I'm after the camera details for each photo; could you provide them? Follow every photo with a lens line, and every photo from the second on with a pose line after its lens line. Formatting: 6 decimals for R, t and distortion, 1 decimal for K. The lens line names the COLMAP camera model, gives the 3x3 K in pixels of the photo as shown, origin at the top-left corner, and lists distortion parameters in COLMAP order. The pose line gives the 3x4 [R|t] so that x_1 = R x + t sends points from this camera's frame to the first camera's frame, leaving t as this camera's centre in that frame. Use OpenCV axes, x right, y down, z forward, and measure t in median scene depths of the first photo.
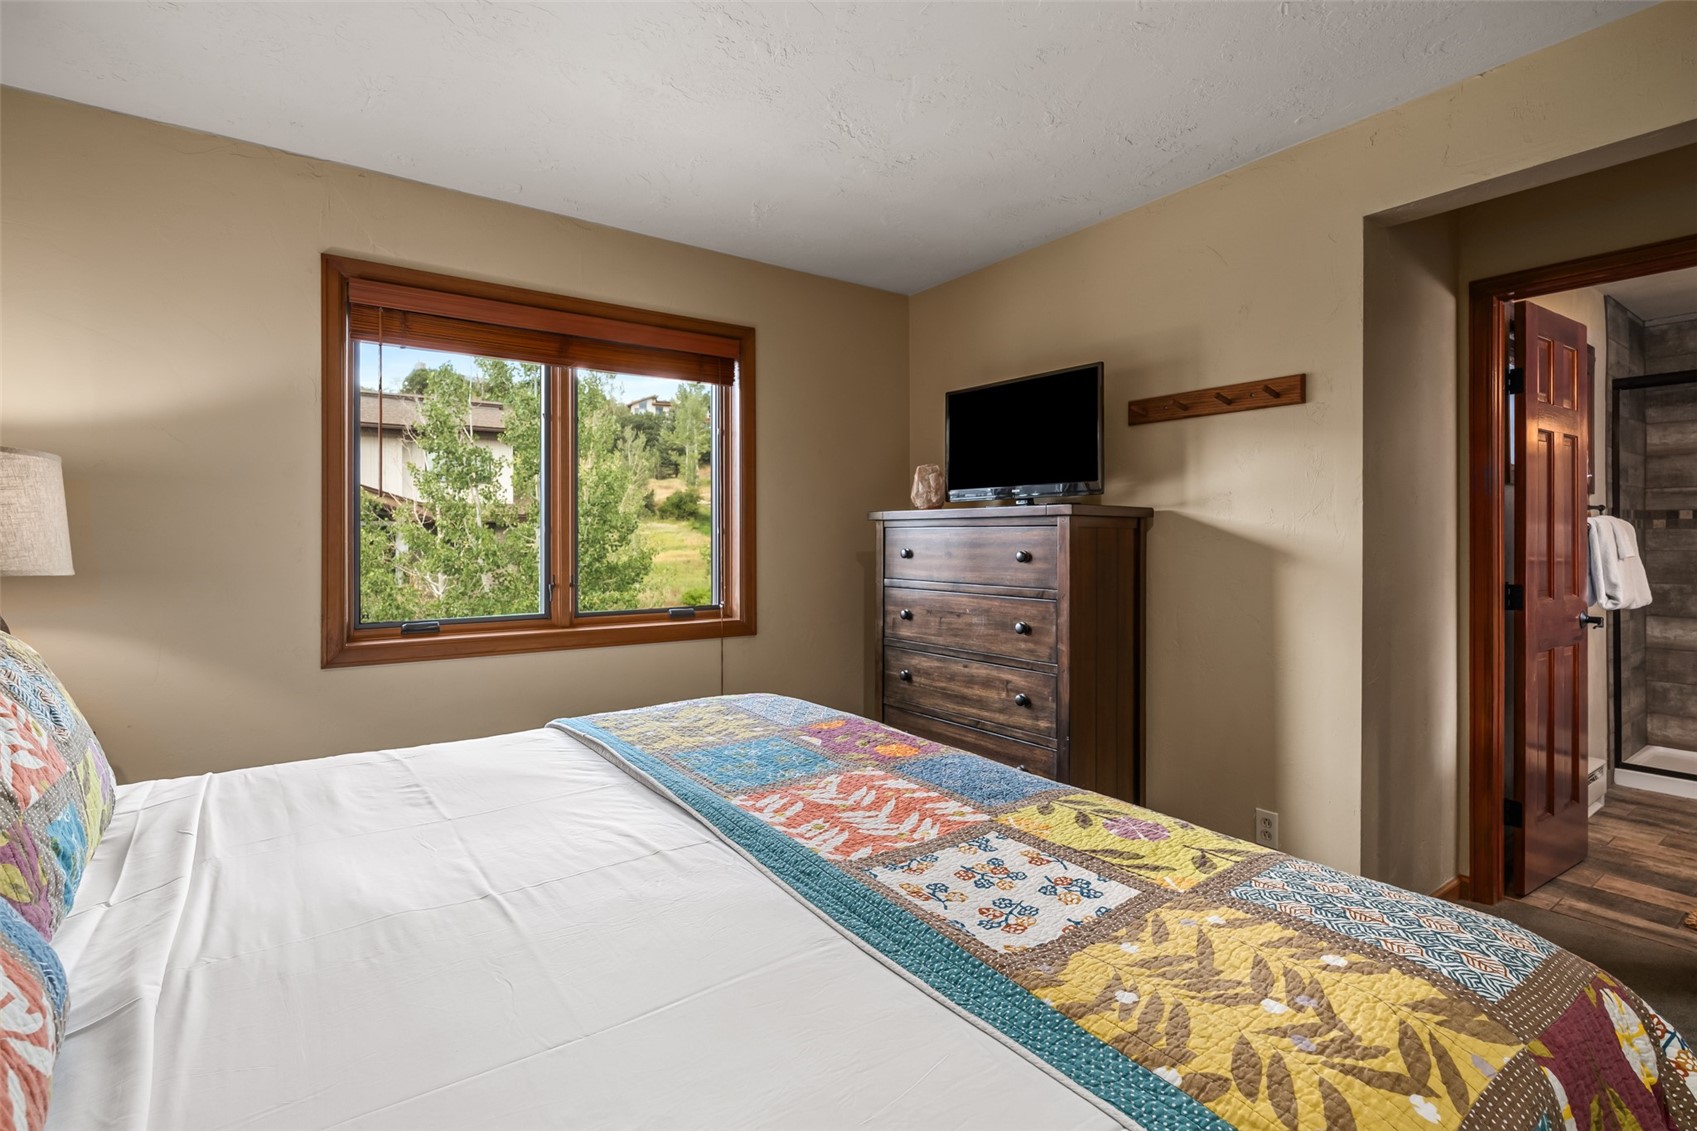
lens RADIAL K [[775.6, 0, 842.4], [0, 775.6, 556.8], [0, 0, 1]] dist [-0.003048, -0.000634]
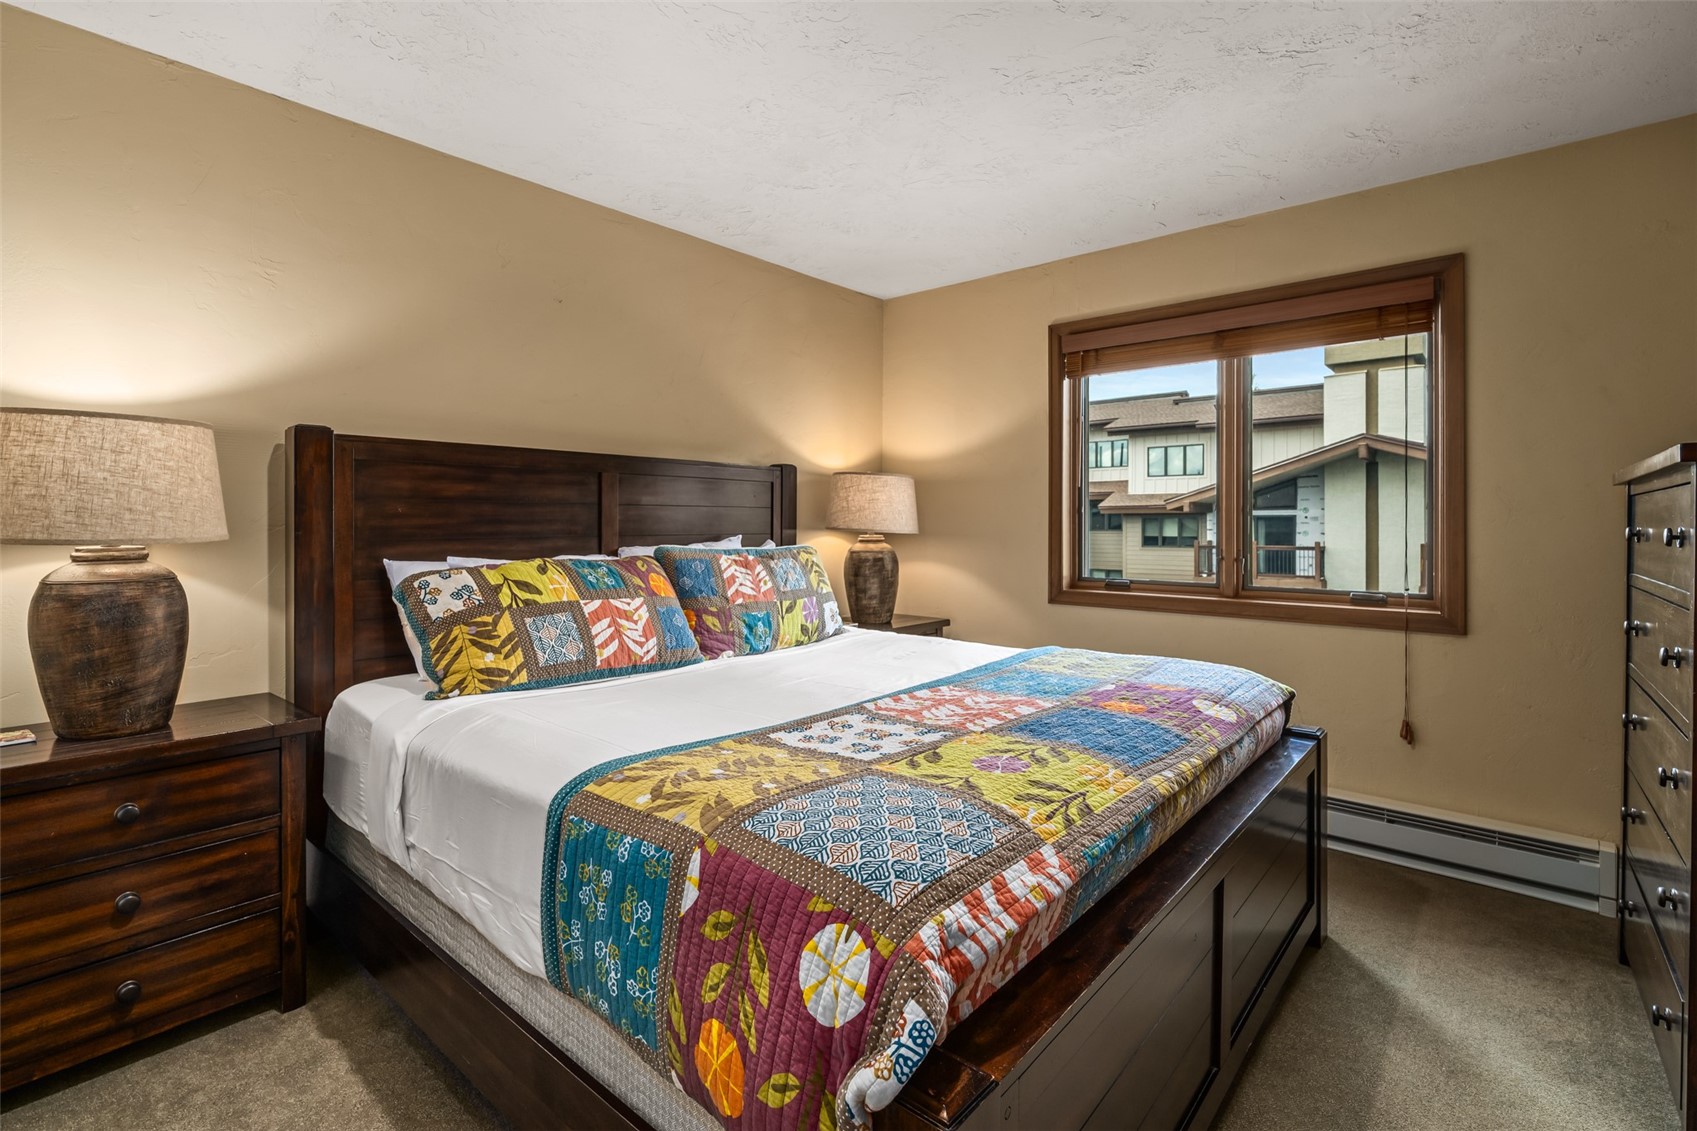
lens RADIAL K [[775.6, 0, 830.6], [0, 775.6, 519.7], [0, 0, 1]] dist [-0.003048, -0.000634]
pose [[0.221364, -0.007408, -0.975163, 0.699841], [-0.028325, 0.999500, -0.014022, 0.016999], [0.974780, 0.030726, 0.221044, 0.265392]]
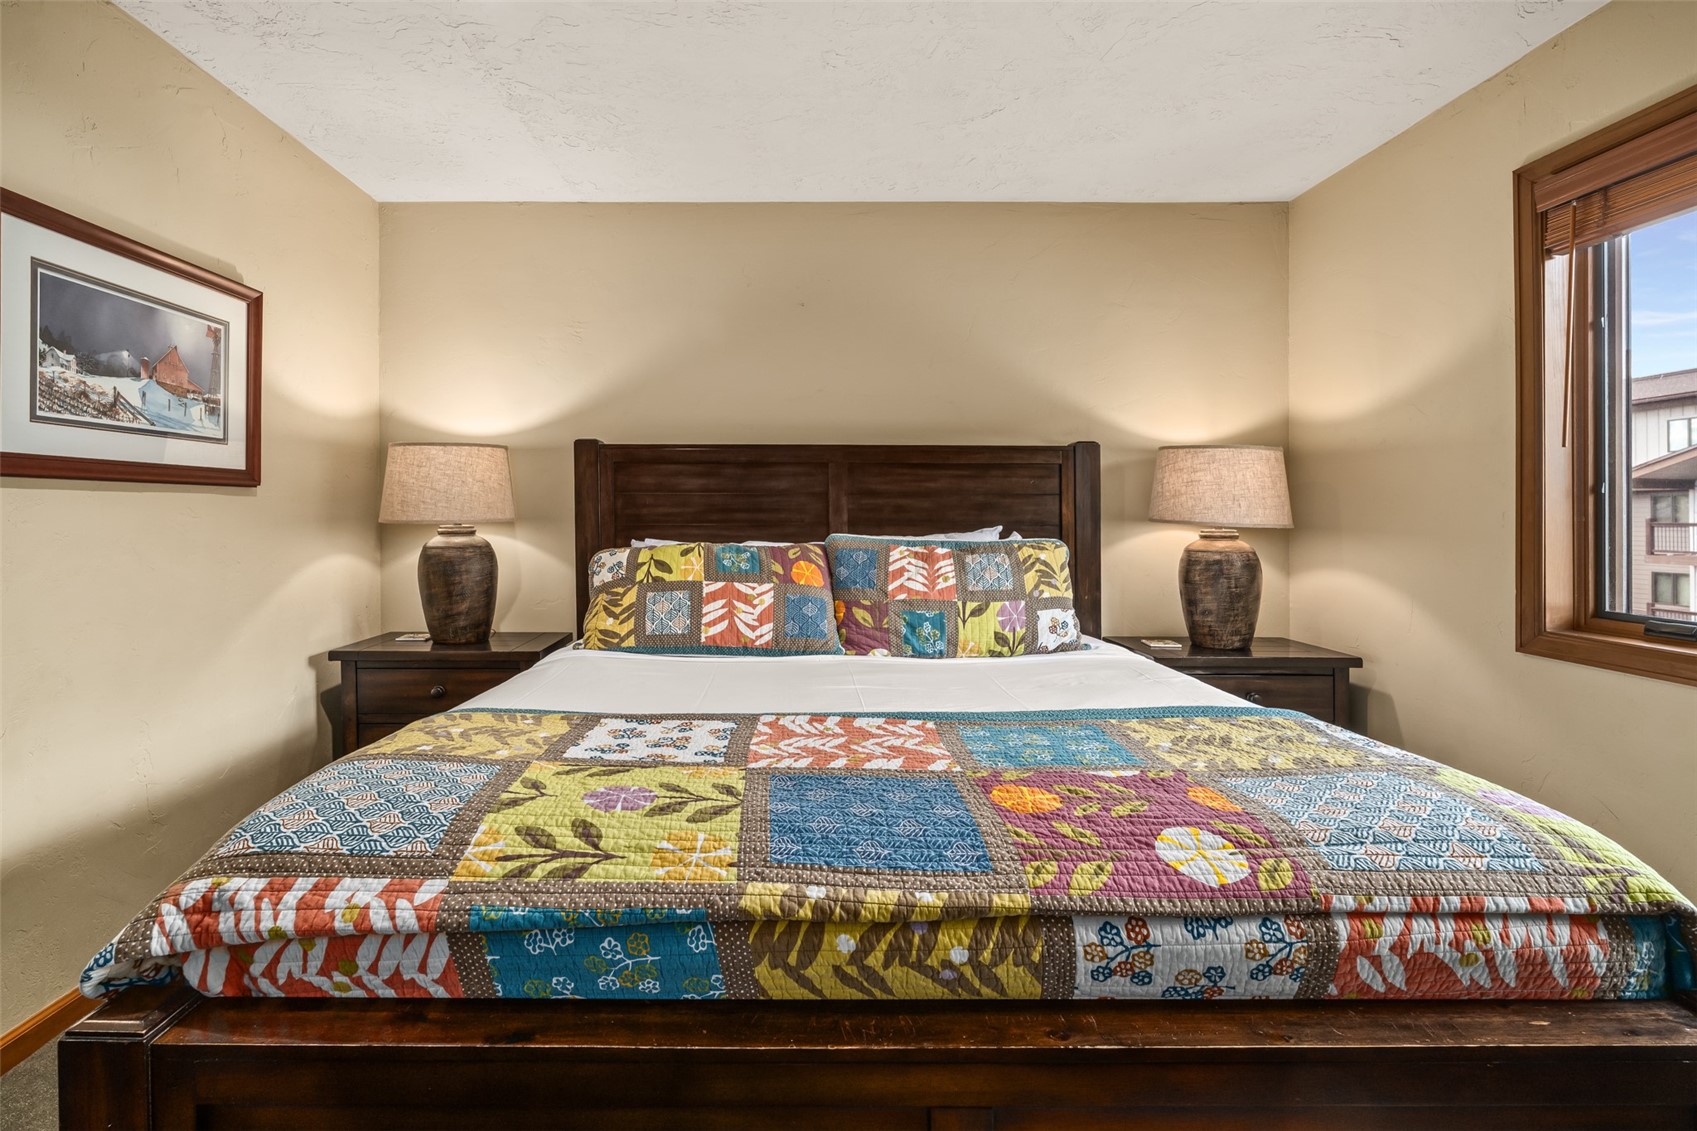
lens RADIAL K [[775.6, 0, 780.6], [0, 775.6, 514.9], [0, 0, 1]] dist [-0.003048, -0.000634]
pose [[-0.575903, -0.004064, -0.817508, 0.509833], [-0.028963, 0.999461, 0.015436, 0.003231], [0.817005, 0.032567, -0.575711, 0.839487]]
